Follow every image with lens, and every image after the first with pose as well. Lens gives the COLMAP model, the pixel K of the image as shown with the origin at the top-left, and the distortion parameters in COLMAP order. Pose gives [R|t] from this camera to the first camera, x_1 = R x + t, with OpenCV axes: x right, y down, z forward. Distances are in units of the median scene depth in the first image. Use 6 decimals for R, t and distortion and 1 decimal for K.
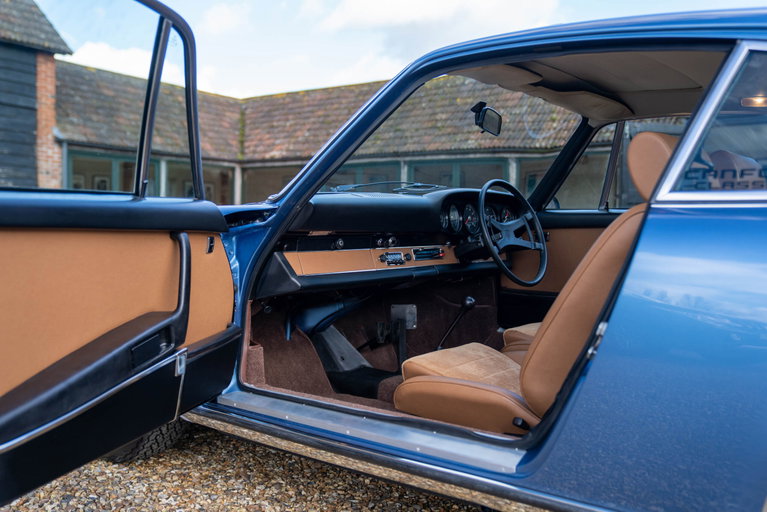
lens RADIAL K [[722.6, 0, 379.6], [0, 722.6, 257.1], [0, 0, 1]] dist [0.103708, 0.000000]
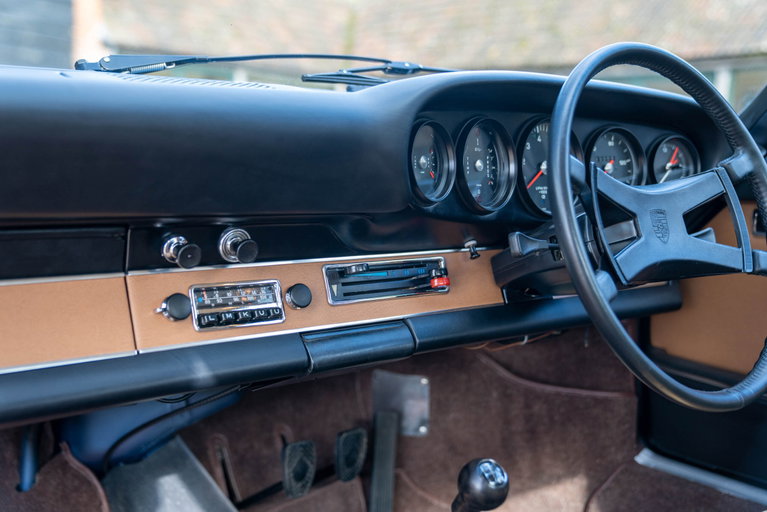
lens RADIAL K [[885.9, 0, 385.3], [0, 885.9, 254.1], [0, 0, 1]] dist [0.180425, 0.000000]
pose [[0.985107, 0.045431, -0.165831, 0.020483], [-0.035629, 0.997464, 0.061612, -0.006259], [0.168209, -0.054786, 0.984228, 0.098392]]
